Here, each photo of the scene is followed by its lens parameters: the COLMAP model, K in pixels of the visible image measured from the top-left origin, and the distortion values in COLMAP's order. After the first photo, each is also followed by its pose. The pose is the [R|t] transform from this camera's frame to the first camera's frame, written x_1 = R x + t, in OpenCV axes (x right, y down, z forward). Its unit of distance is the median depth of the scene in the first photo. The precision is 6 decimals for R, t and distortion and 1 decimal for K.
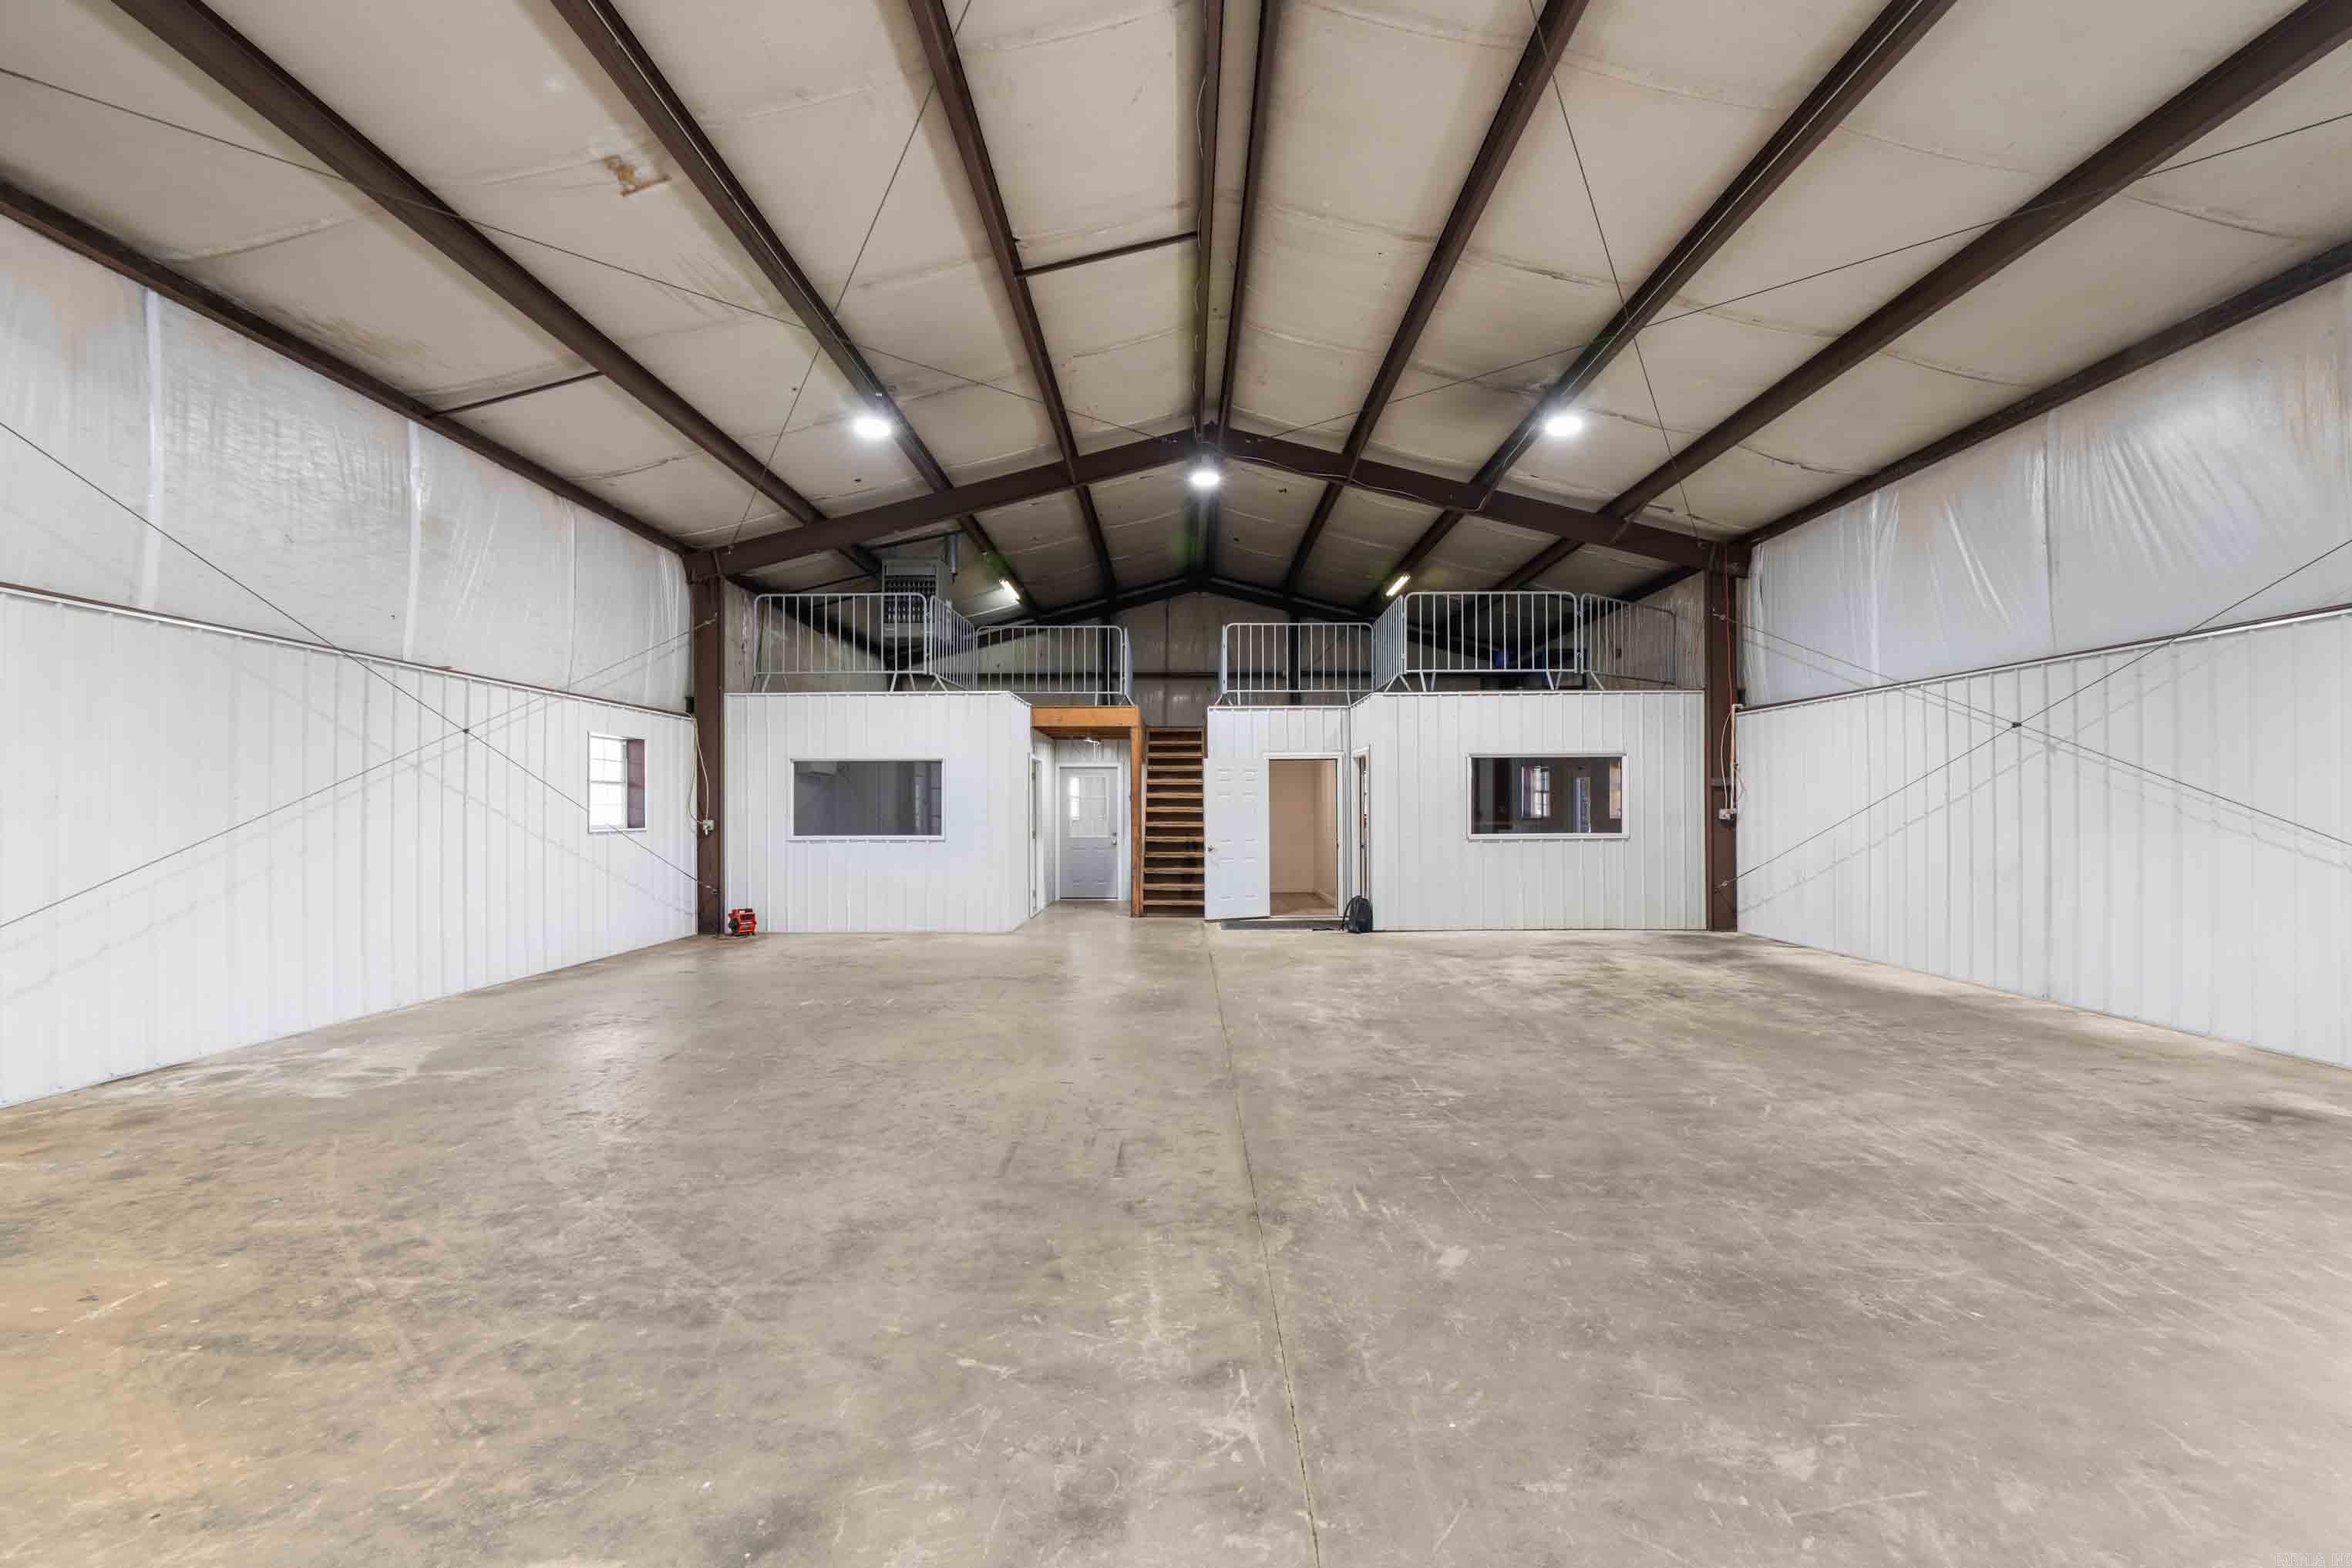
lens RADIAL K [[970.0, 0, 1168.5], [0, 970.0, 802.0], [0, 0, 1]] dist [0.000783, 0.000115]
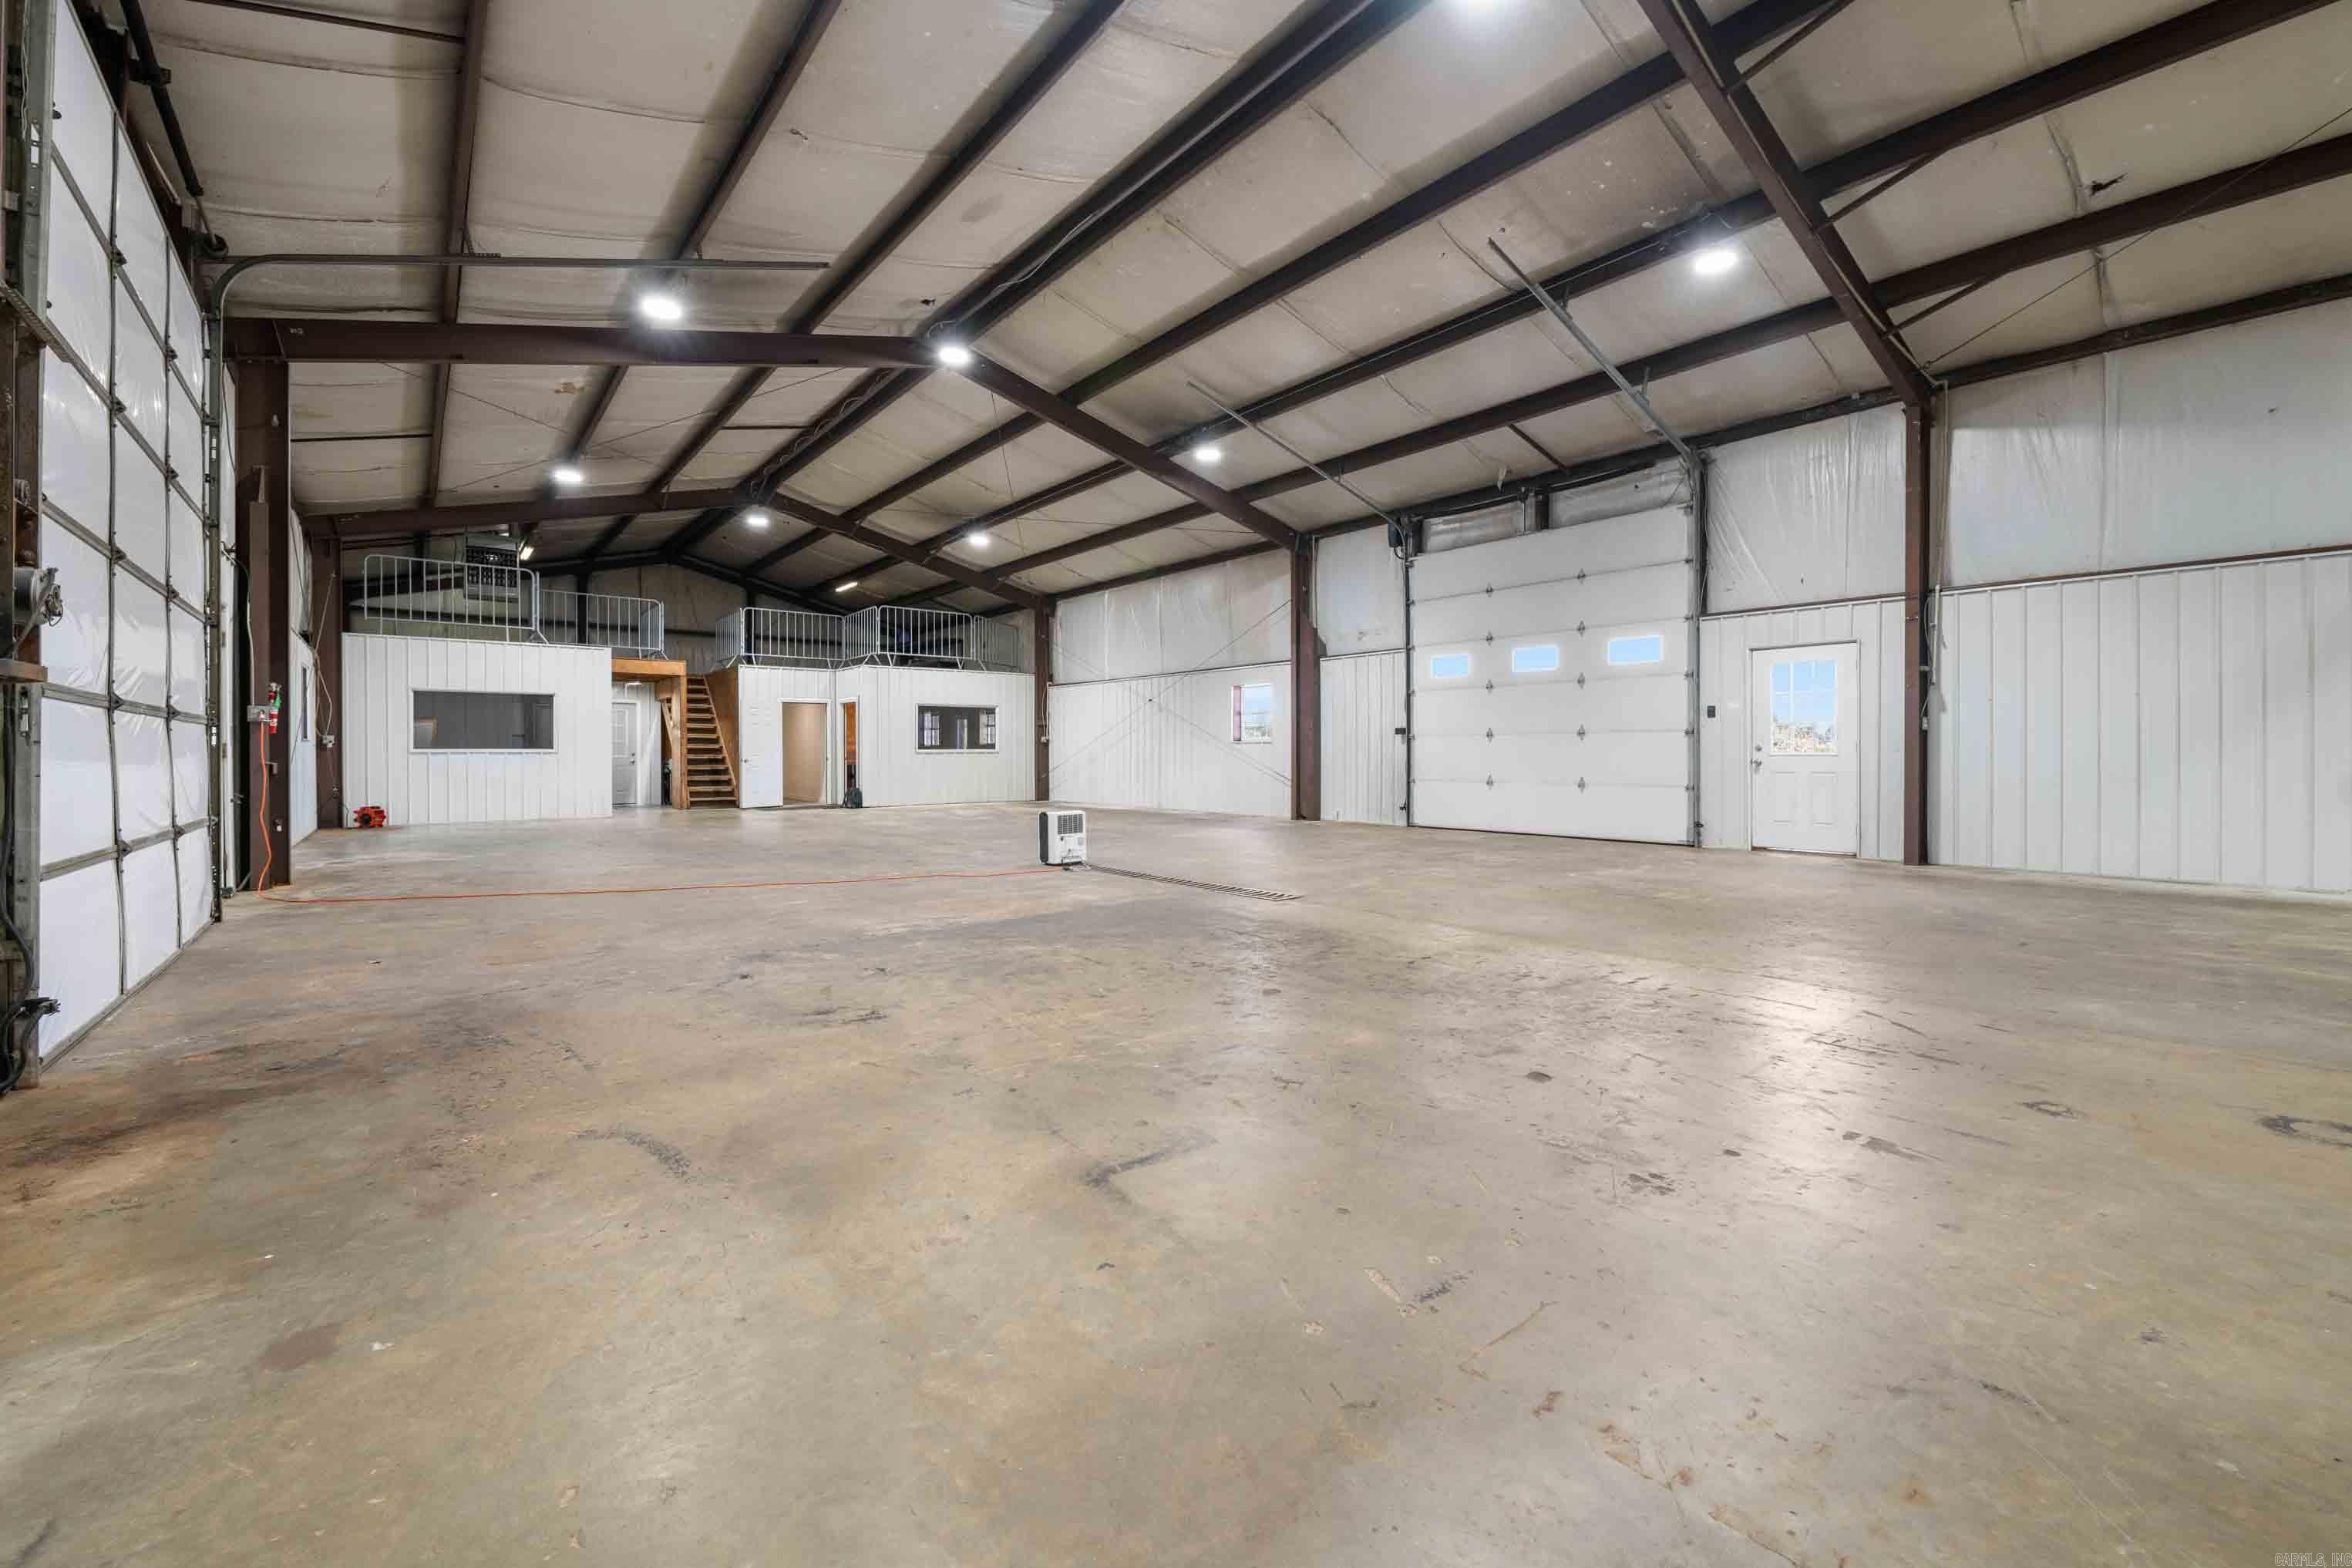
lens RADIAL K [[973.8, 0, 1173.2], [0, 973.8, 754.4], [0, 0, 1]] dist [-0.000033, 0.000165]
pose [[0.776648, 0.002159, 0.629931, -0.423250], [-0.003801, 0.999992, 0.001258, 0.036824], [-0.629923, -0.003371, 0.776650, -0.629788]]
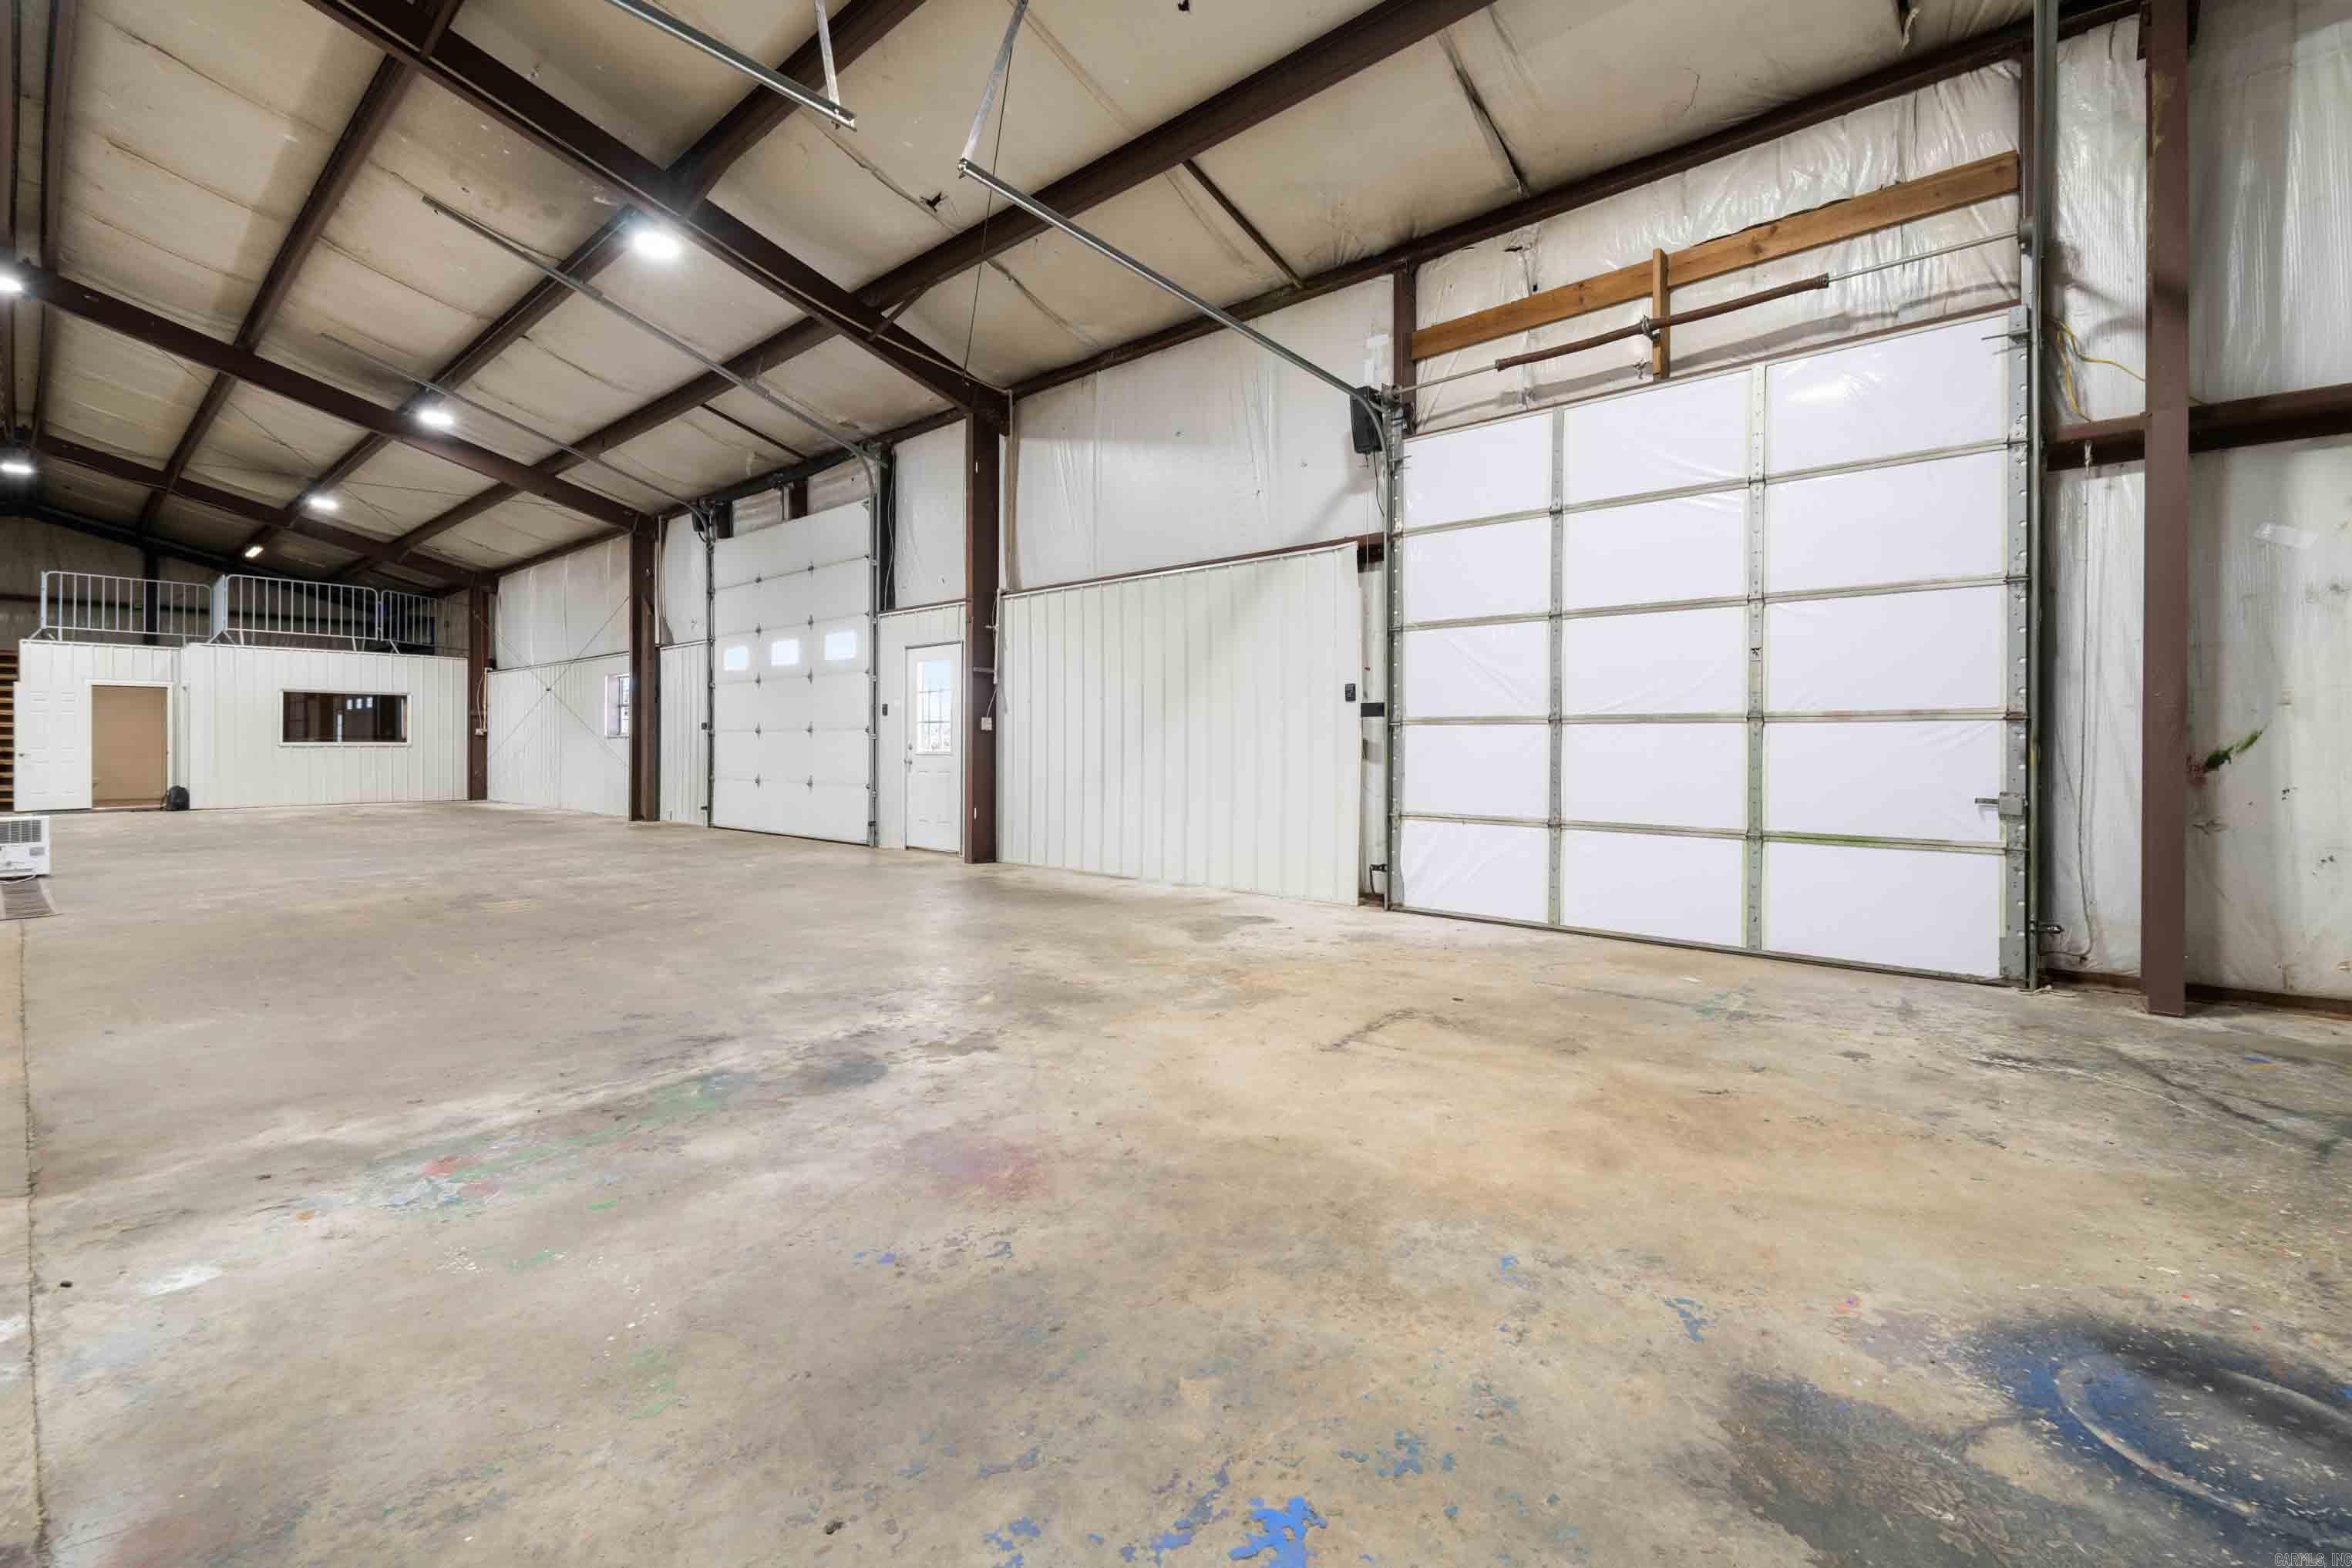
lens RADIAL K [[1011.1, 0, 1184.8], [0, 1011.1, 743.3], [0, 0, 1]] dist [-0.000887, -0.000012]
pose [[0.642851, 0.009286, 0.765935, 0.012275], [-0.008230, 0.999953, -0.005216, 0.029749], [-0.765947, -0.002950, 0.642897, -1.058322]]
